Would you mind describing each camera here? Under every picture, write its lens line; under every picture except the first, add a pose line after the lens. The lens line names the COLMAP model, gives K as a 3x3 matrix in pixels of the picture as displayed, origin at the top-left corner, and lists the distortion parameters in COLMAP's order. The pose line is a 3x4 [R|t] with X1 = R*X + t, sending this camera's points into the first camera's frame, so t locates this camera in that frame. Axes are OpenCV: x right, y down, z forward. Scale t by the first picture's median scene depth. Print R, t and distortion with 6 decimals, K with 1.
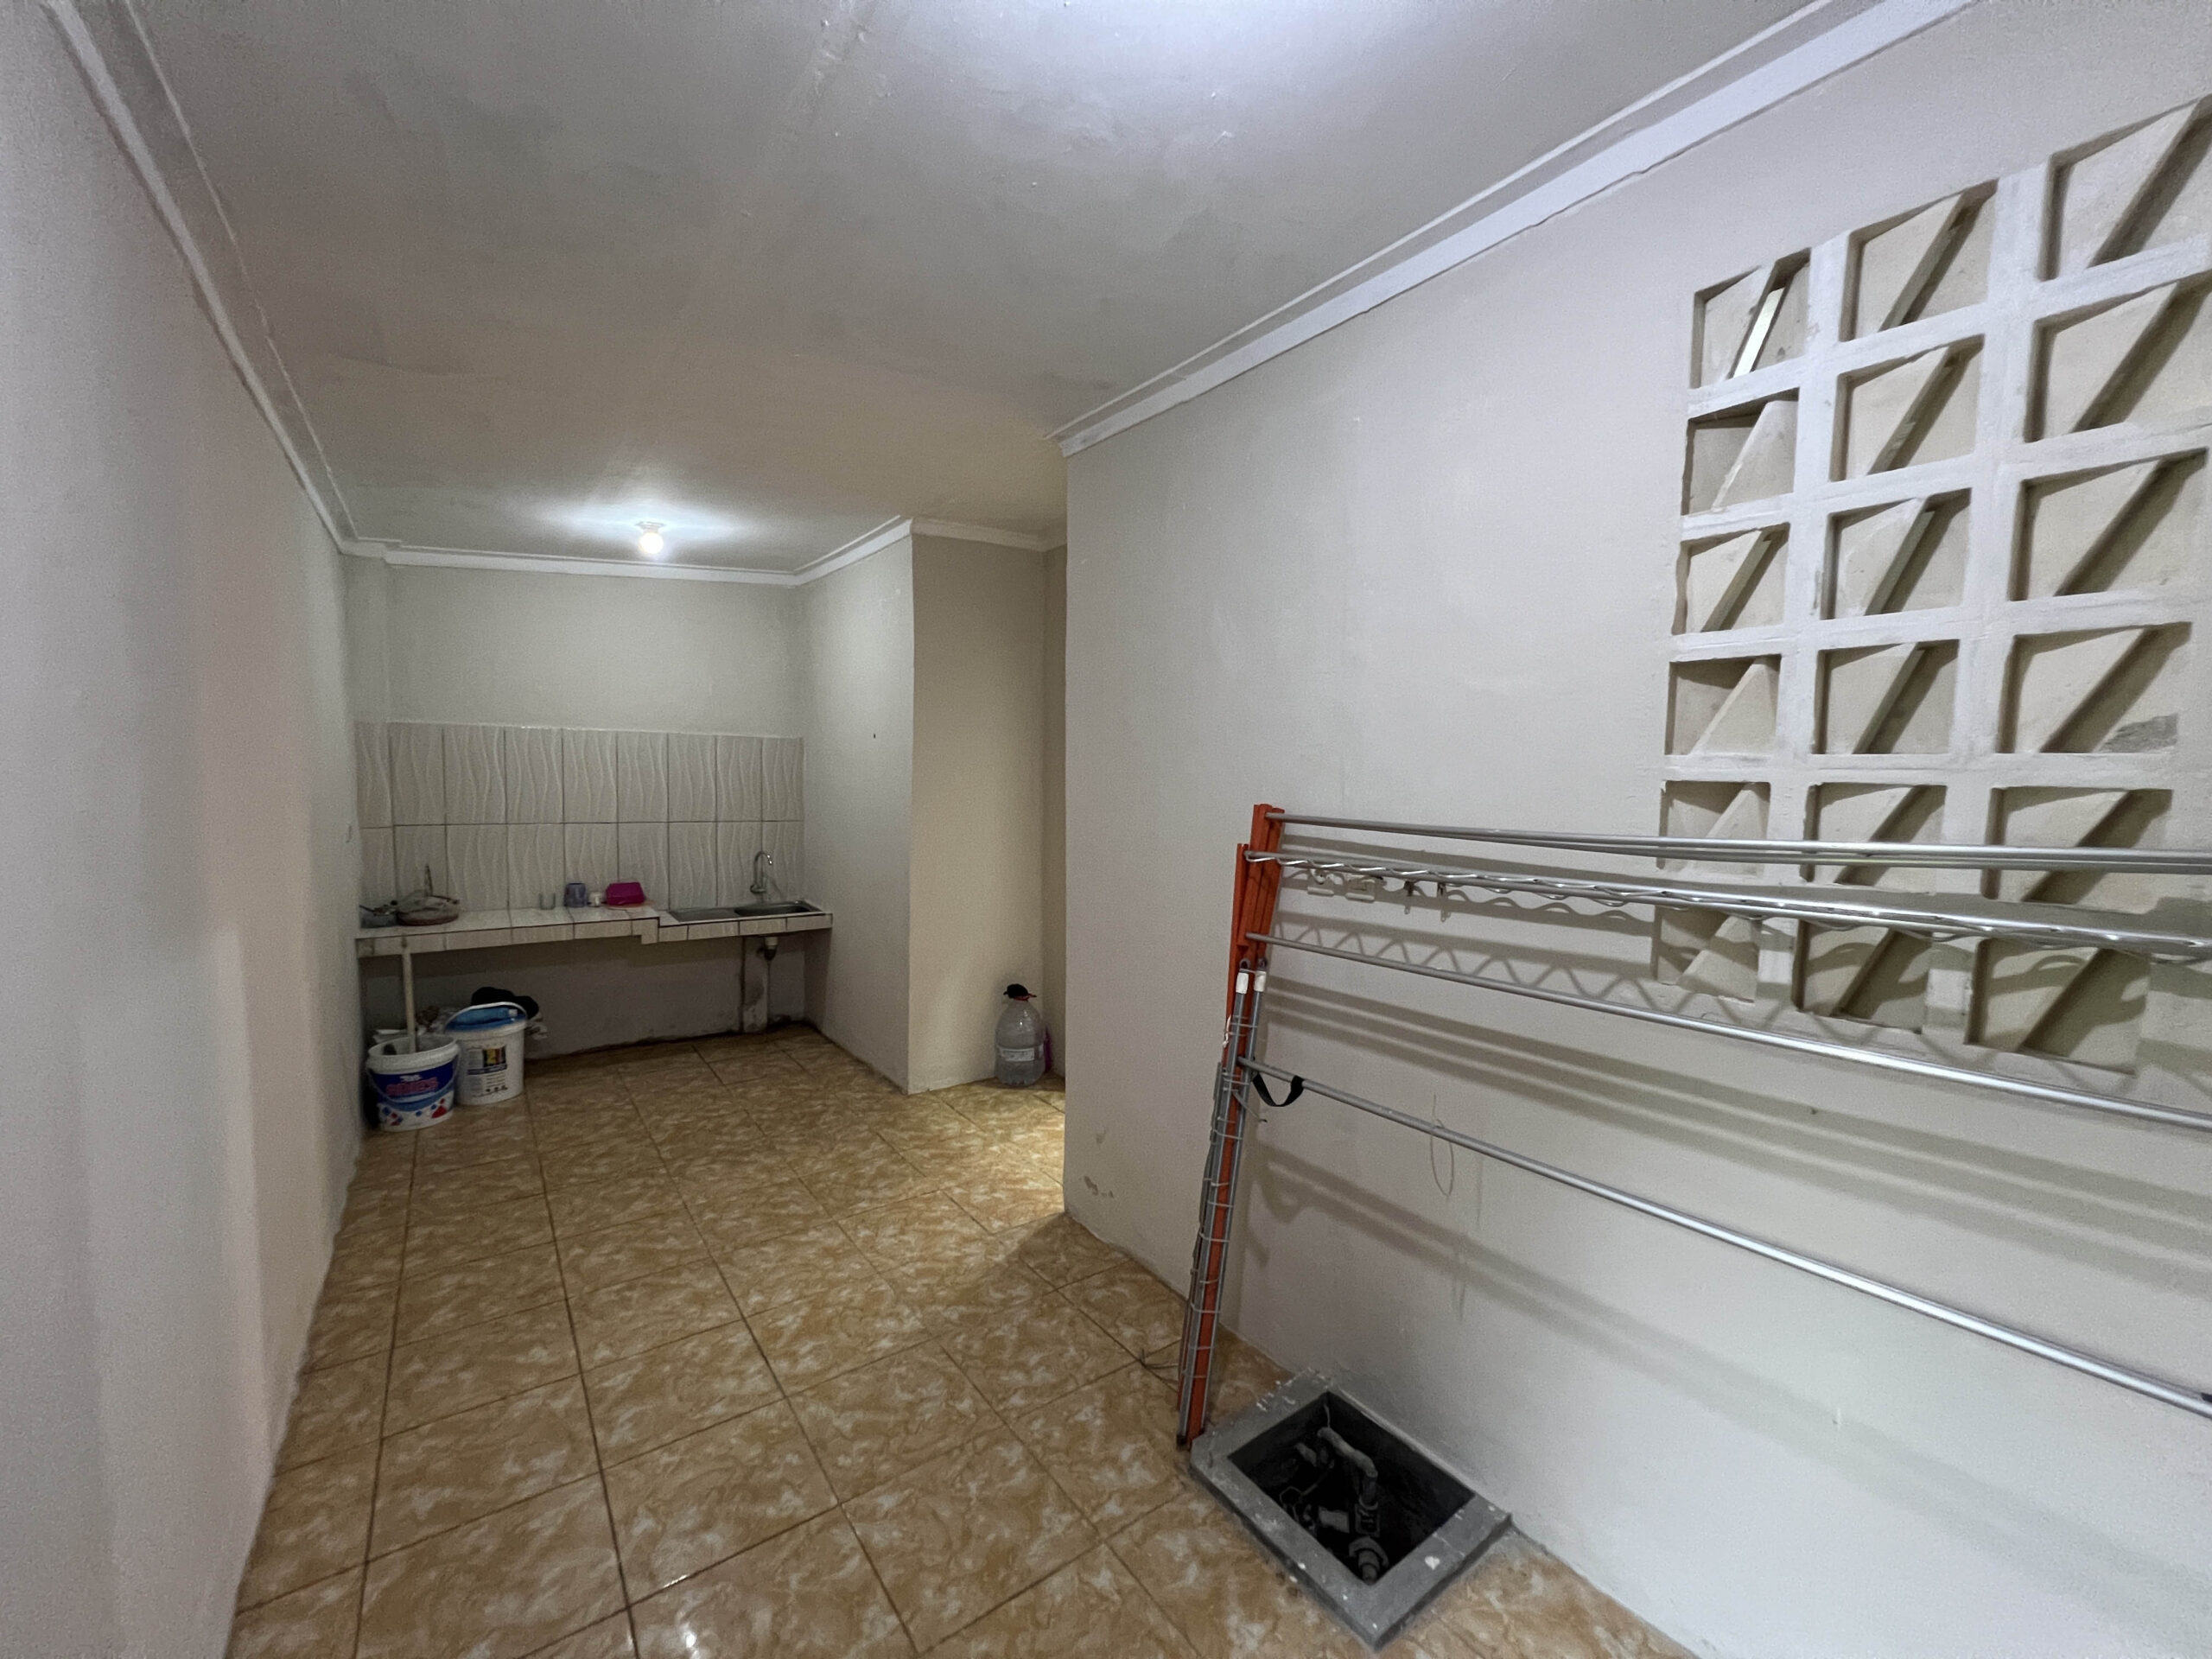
lens RADIAL K [[885.0, 0, 1104.2], [0, 885.0, 836.0], [0, 0, 1]] dist [-0.000907, 0.000493]
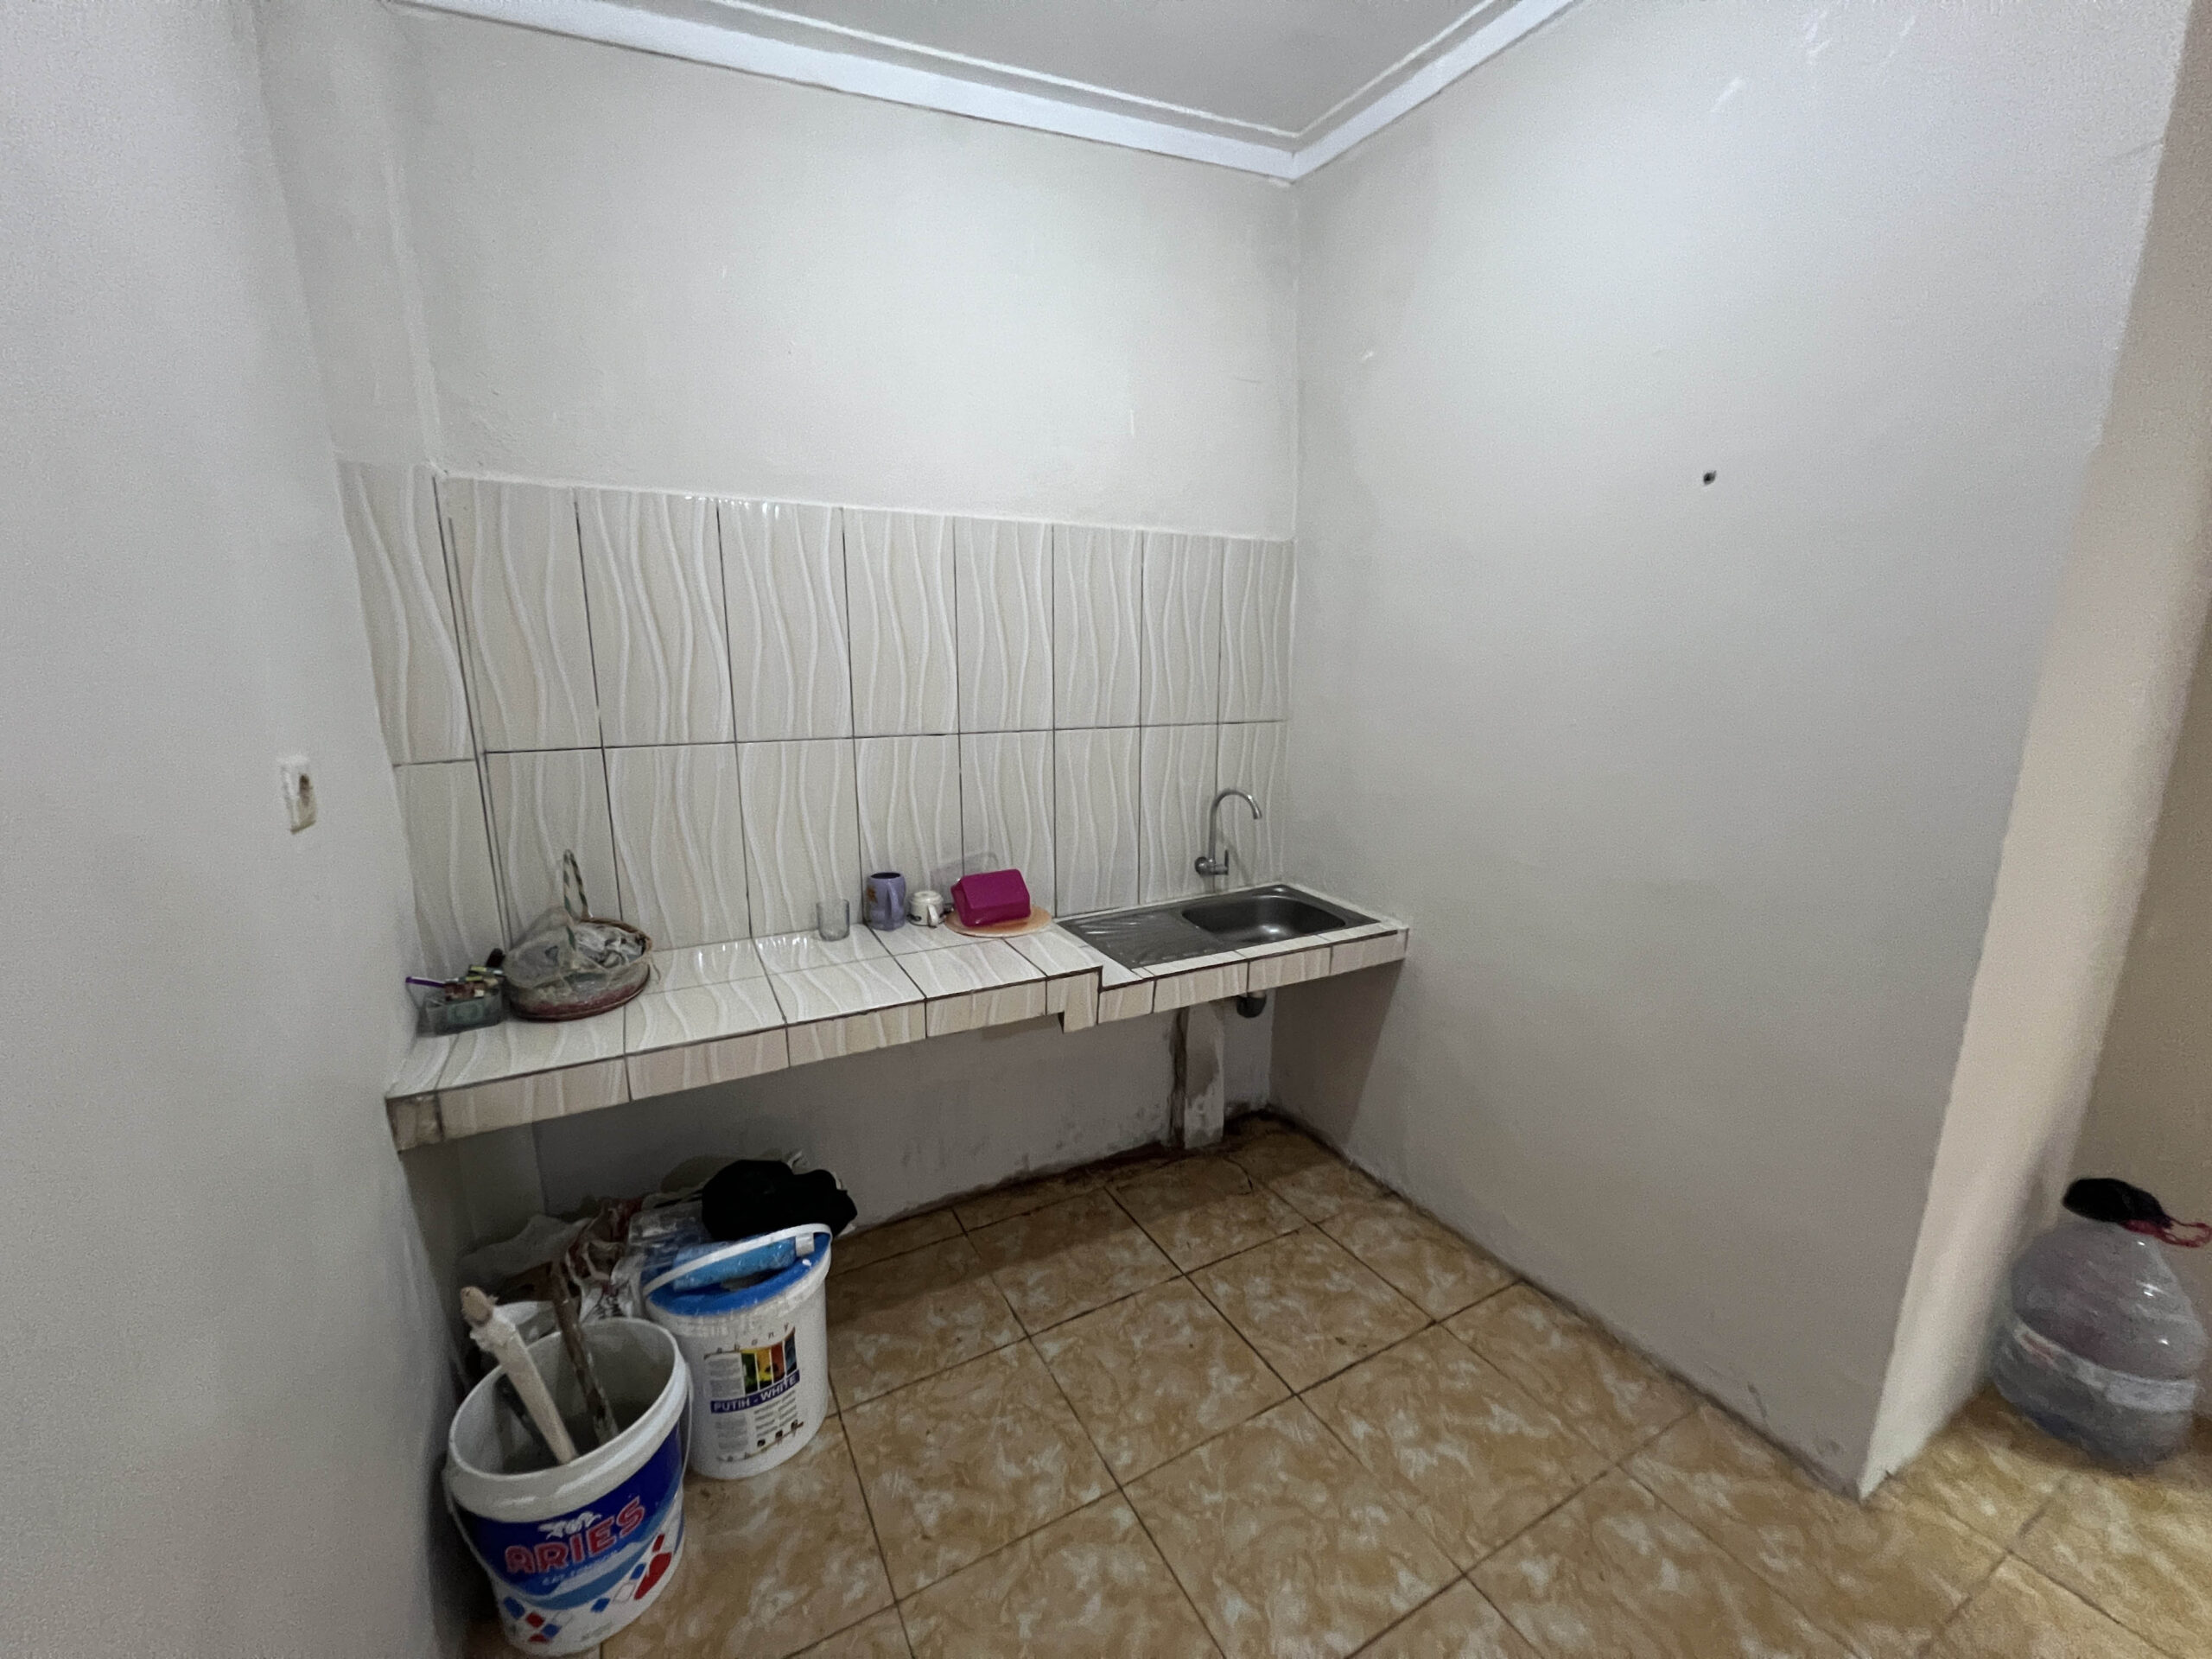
lens RADIAL K [[885.0, 0, 1104.2], [0, 885.0, 836.0], [0, 0, 1]] dist [-0.000907, 0.000493]
pose [[0.991615, 0.003436, -0.129178, -0.462980], [0.012724, 0.992193, 0.124062, -0.019913], [0.128596, -0.124666, 0.983830, 0.624042]]
